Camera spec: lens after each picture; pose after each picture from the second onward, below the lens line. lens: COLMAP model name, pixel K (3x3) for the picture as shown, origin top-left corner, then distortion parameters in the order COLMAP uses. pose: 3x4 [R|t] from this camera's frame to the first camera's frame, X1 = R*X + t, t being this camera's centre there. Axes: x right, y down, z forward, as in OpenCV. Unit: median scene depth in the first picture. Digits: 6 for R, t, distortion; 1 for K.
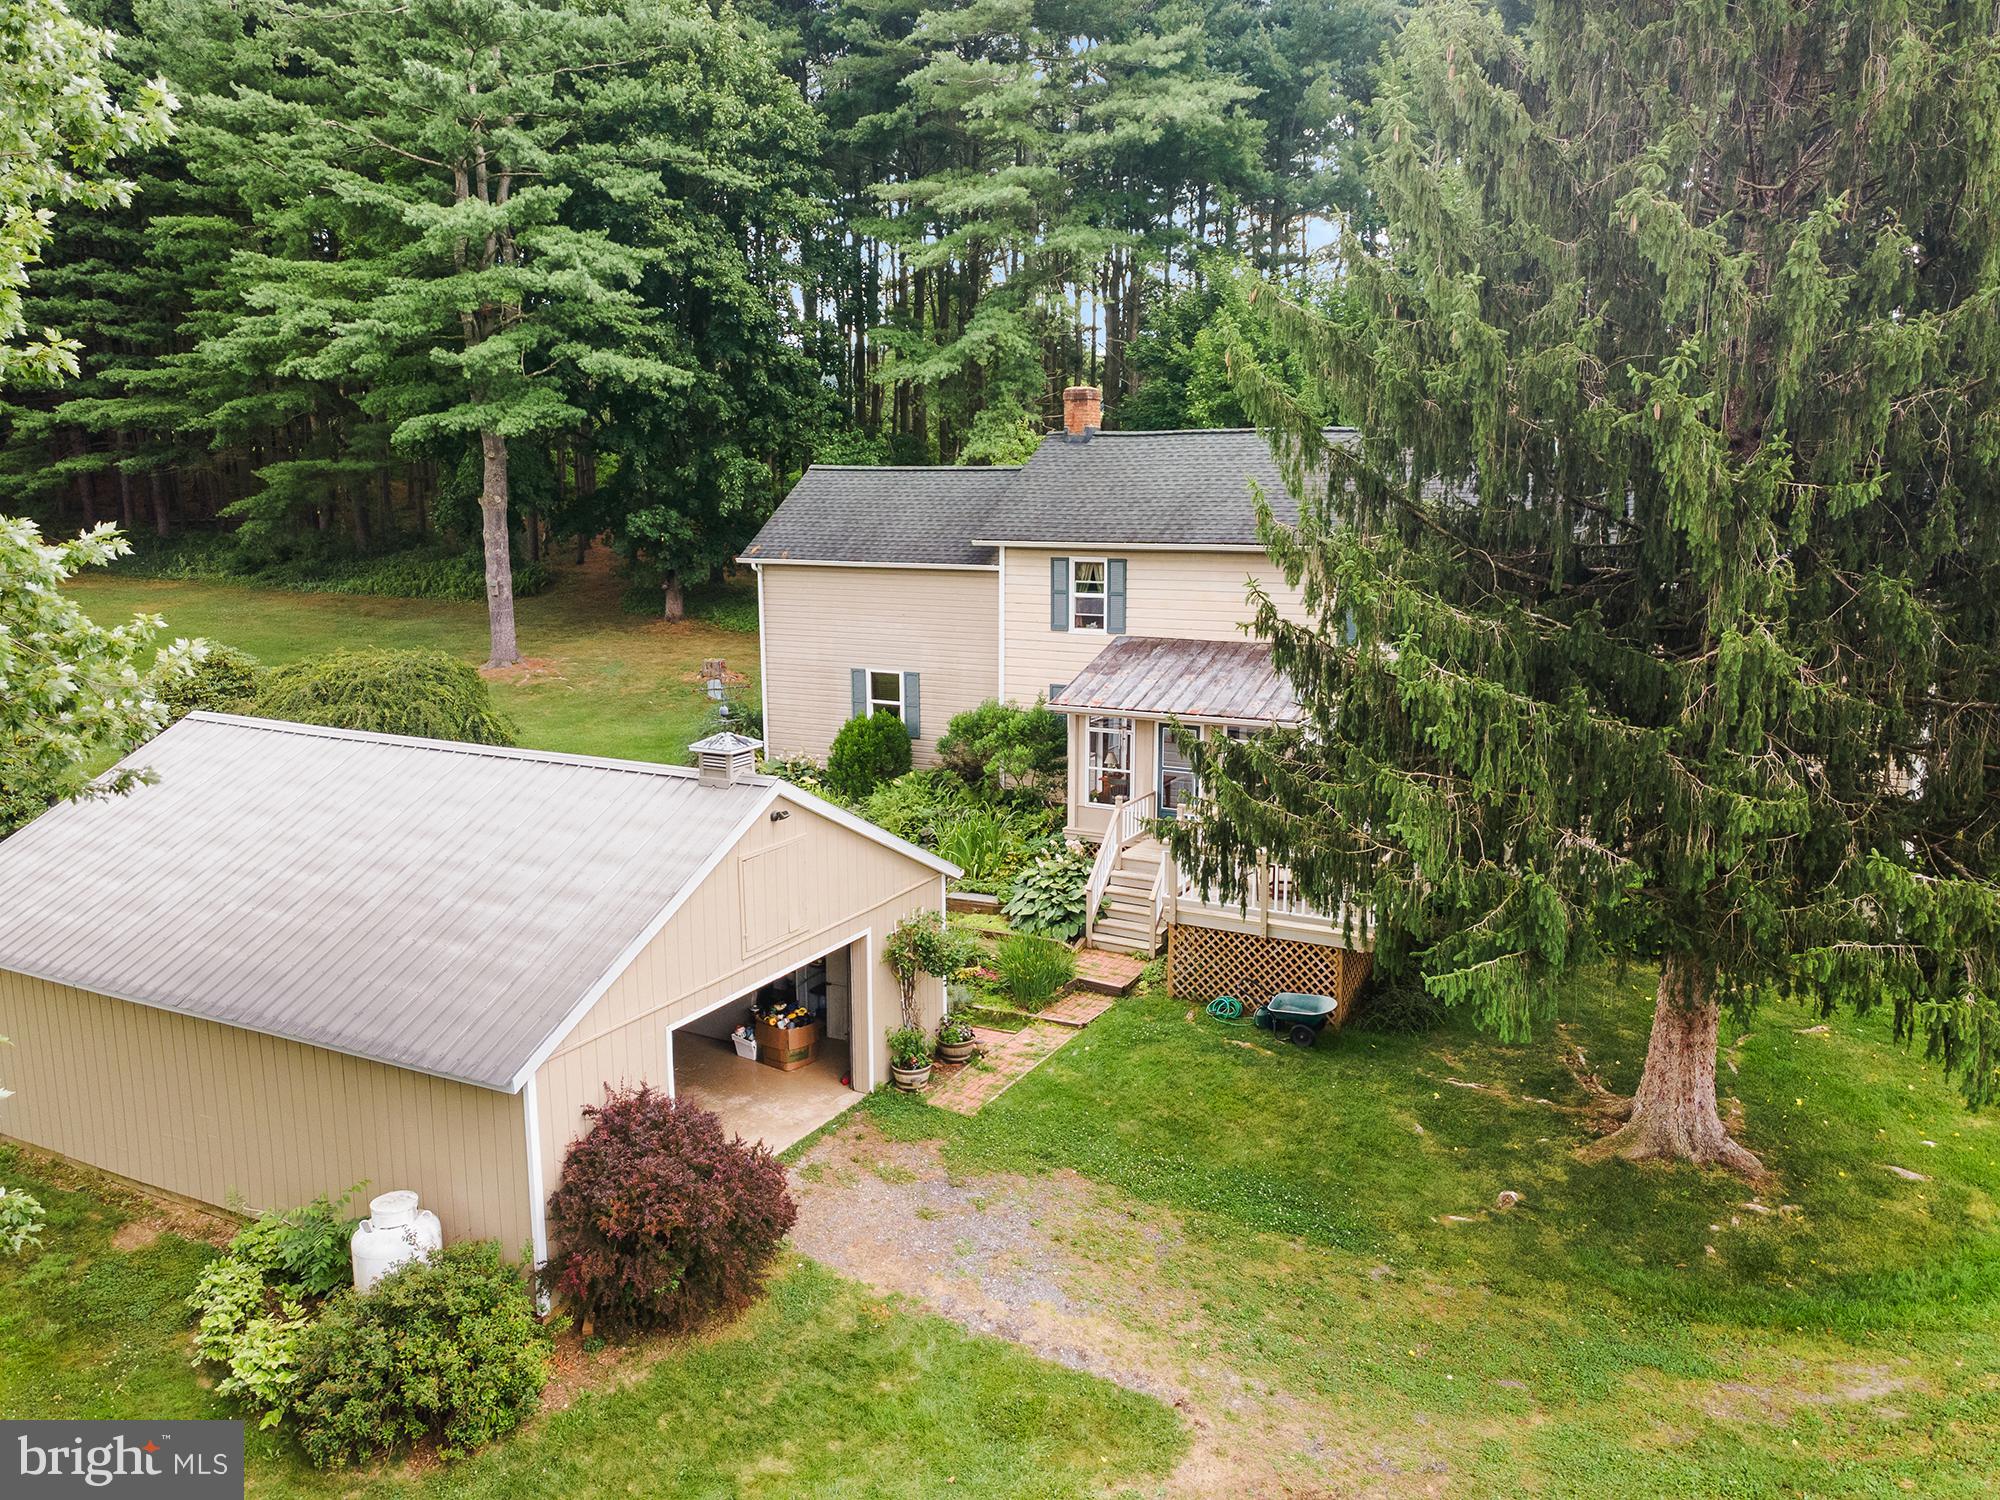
lens RADIAL K [[1462.3, 0, 998.2], [0, 1462.3, 749.3], [0, 0, 1]] dist [0.033605, 0.012663]
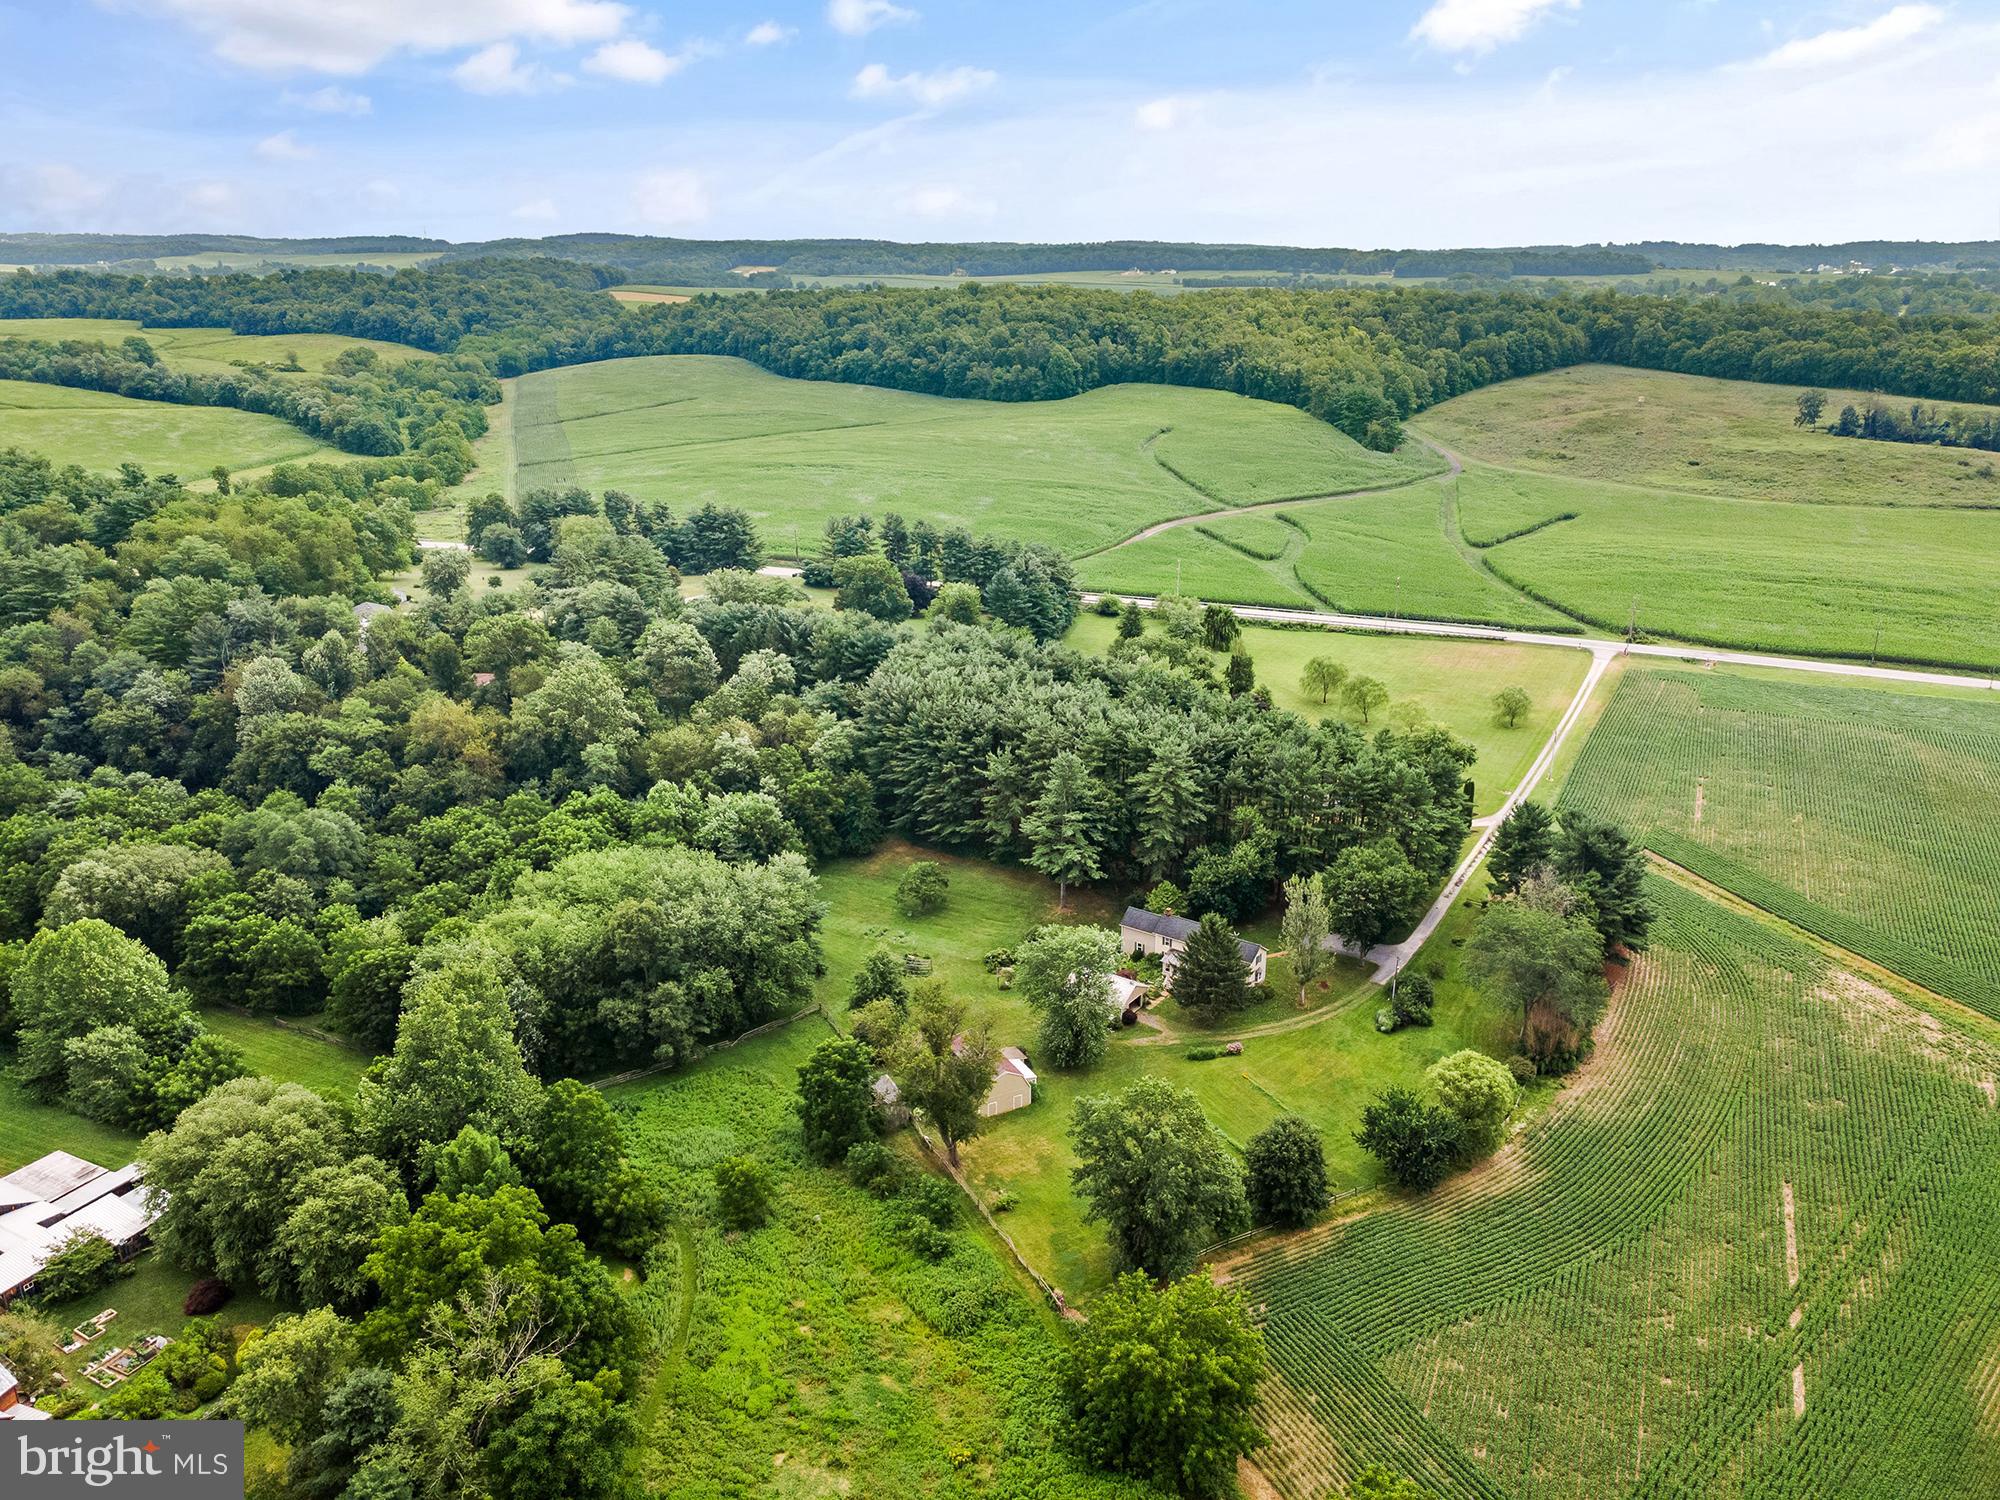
lens RADIAL K [[1462.3, 0, 985.0], [0, 1462.3, 748.3], [0, 0, 1]] dist [0.033605, 0.012663]
pose [[0.994023, 0.042563, -0.100532, -0.183571], [-0.029754, 0.991629, 0.125645, -2.424470], [0.105038, -0.121903, 0.986968, -7.765977]]
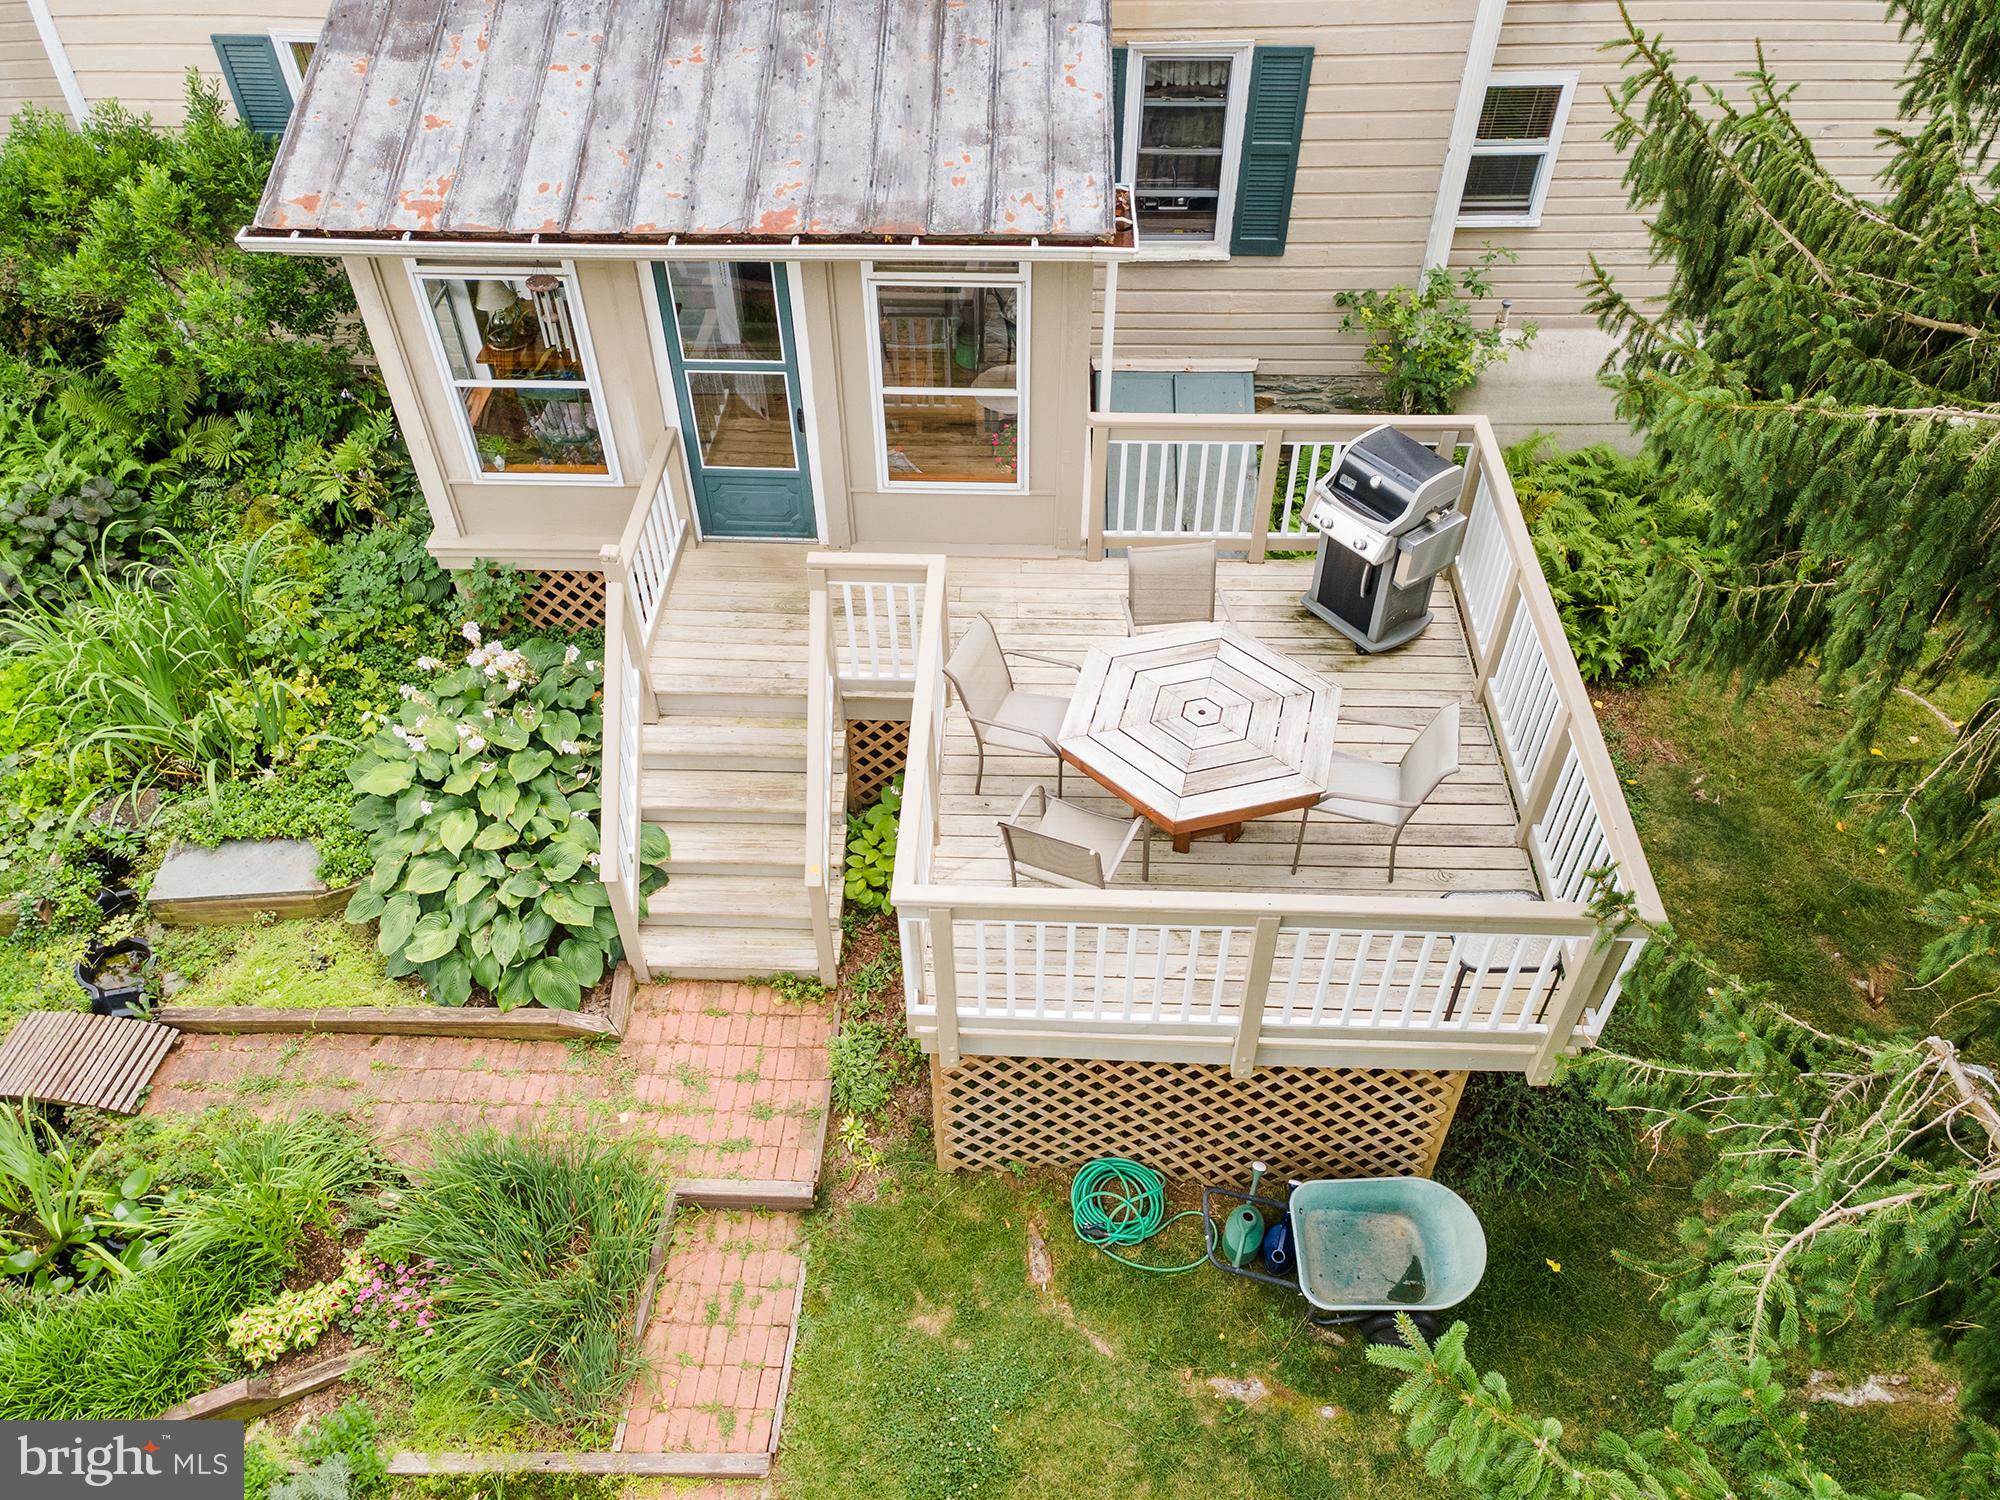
lens RADIAL K [[1462.3, 0, 1004.2], [0, 1462.3, 750.4], [0, 0, 1]] dist [0.033605, 0.012663]
pose [[0.894078, -0.320135, 0.313270, 0.046378], [0.084836, 0.807776, 0.583353, -0.114897], [-0.439804, -0.494986, 0.749374, 0.718388]]
